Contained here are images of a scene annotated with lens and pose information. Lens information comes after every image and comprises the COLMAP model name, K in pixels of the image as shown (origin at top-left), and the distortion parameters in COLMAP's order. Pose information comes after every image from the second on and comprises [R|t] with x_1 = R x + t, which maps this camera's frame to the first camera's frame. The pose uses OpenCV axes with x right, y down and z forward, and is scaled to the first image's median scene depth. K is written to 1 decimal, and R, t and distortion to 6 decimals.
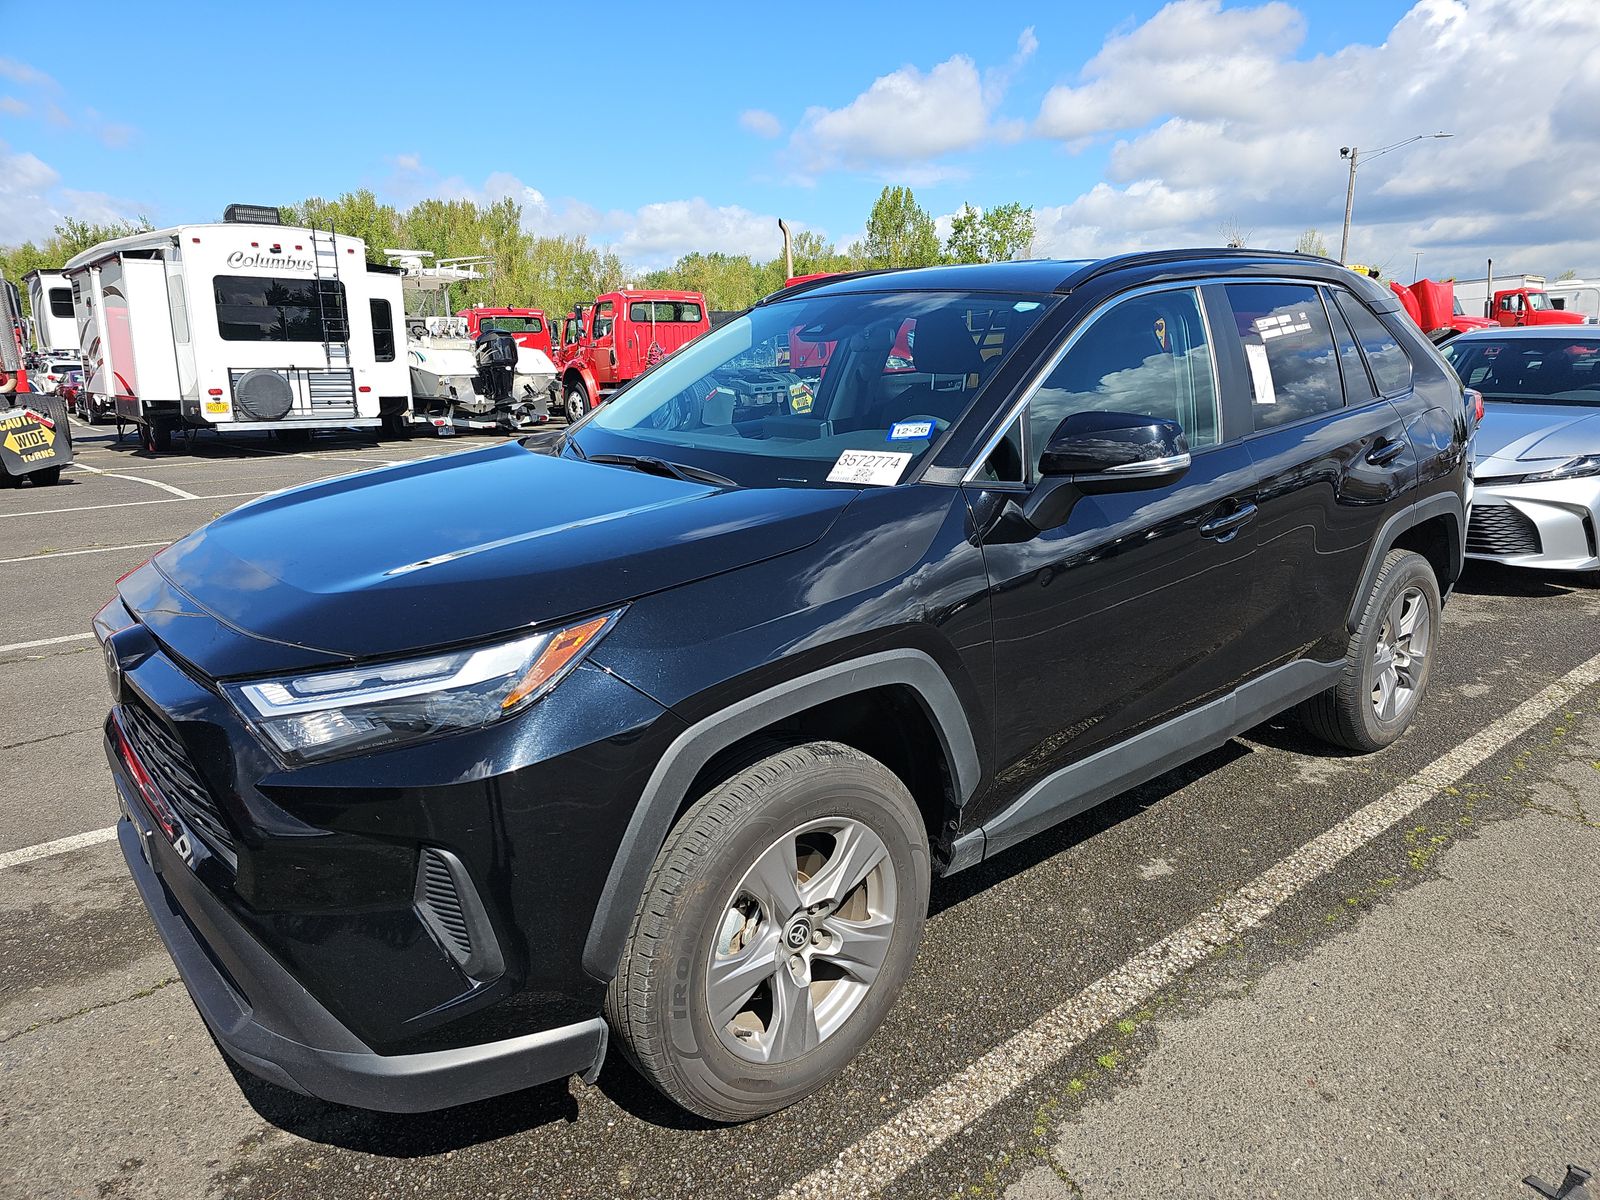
lens RADIAL K [[1085.9, 0, 796.5], [0, 1085.9, 595.8], [0, 0, 1]] dist [-0.000660, -0.009616]
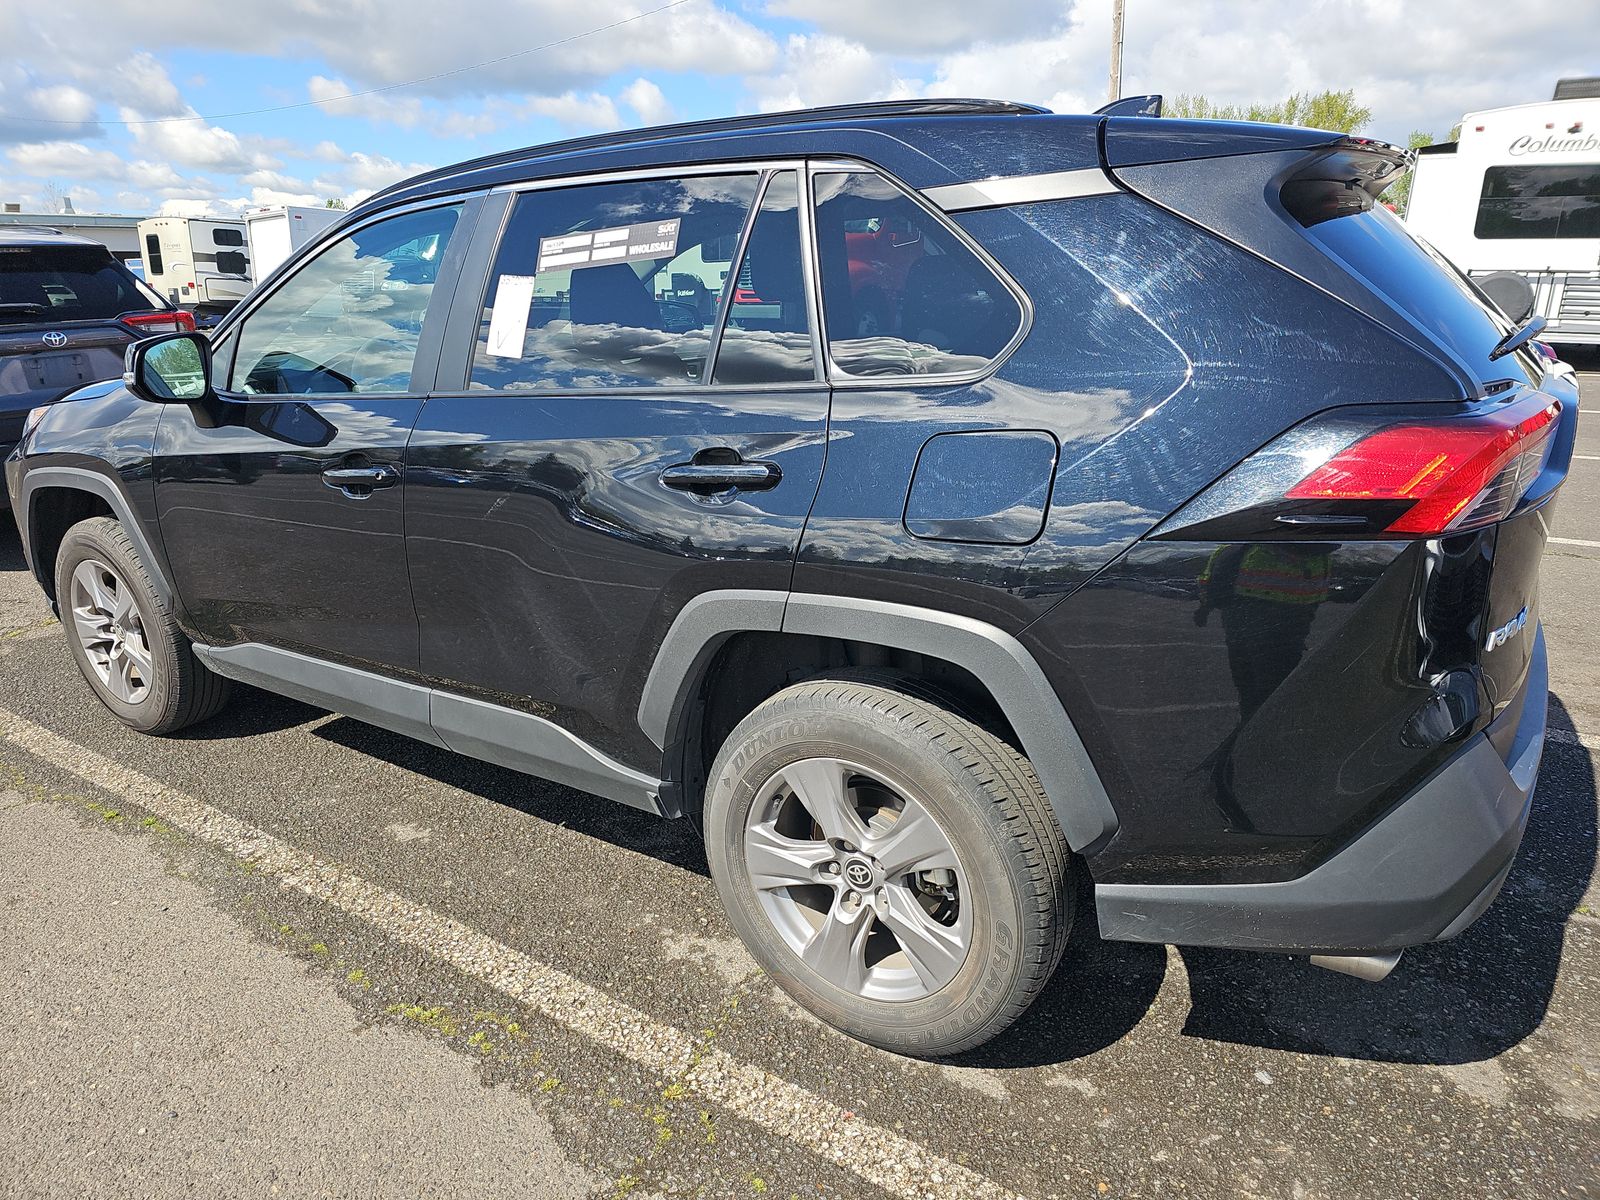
lens RADIAL K [[1085.9, 0, 796.3], [0, 1085.9, 603.2], [0, 0, 1]] dist [-0.000660, -0.009616]
pose [[0.259522, 0.292027, -0.920526, 1.224375], [-0.199901, 0.948785, 0.244634, -0.241139], [0.944822, 0.120526, 0.304607, 0.988808]]
